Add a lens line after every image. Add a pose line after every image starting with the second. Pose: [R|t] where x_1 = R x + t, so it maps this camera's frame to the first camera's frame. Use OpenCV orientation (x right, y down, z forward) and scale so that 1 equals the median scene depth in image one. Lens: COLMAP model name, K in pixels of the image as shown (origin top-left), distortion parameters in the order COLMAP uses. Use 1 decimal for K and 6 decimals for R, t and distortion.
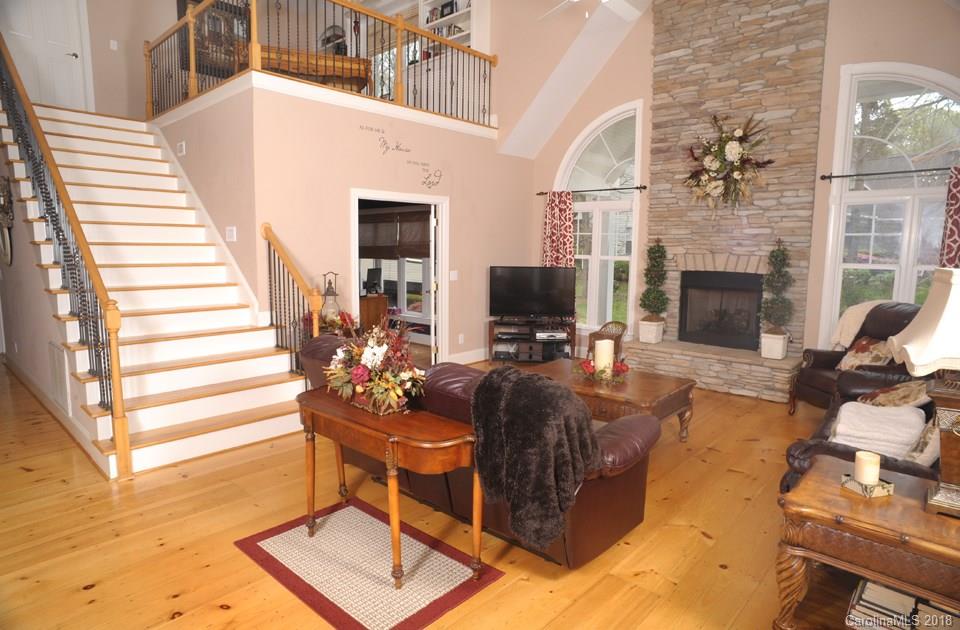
lens RADIAL K [[539.4, 0, 490.9], [0, 539.4, 315.7], [0, 0, 1]] dist [-0.074728, 0.043217]
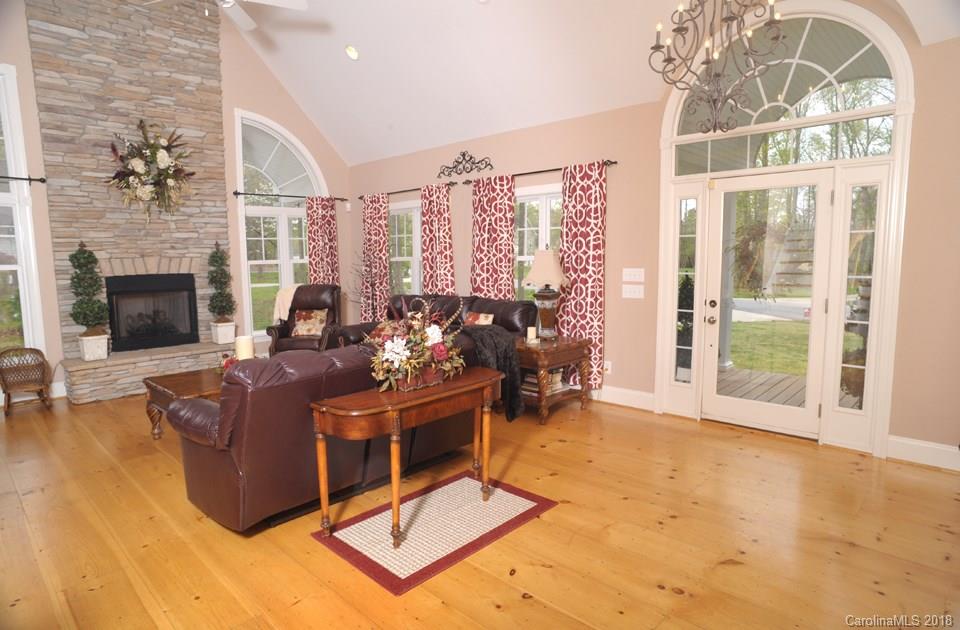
lens RADIAL K [[539.4, 0, 485.6], [0, 539.4, 322.5], [0, 0, 1]] dist [-0.074728, 0.043217]
pose [[0.013727, -0.143235, 0.989593, -0.620966], [0.137715, 0.980526, 0.140013, -0.049776], [-0.990377, 0.134360, 0.033186, 0.374561]]
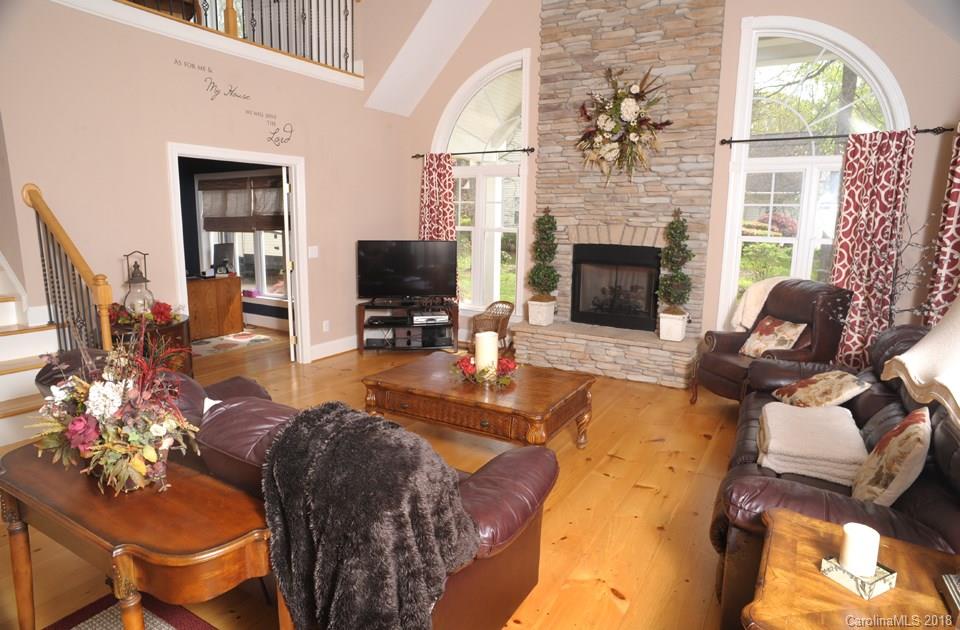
lens RADIAL K [[539.4, 0, 479.8], [0, 539.4, 311.7], [0, 0, 1]] dist [-0.074728, 0.043217]
pose [[0.983861, -0.026963, 0.176890, 0.043283], [0.018552, 0.998625, 0.049037, -0.020494], [-0.177969, -0.044964, 0.983008, 0.152152]]
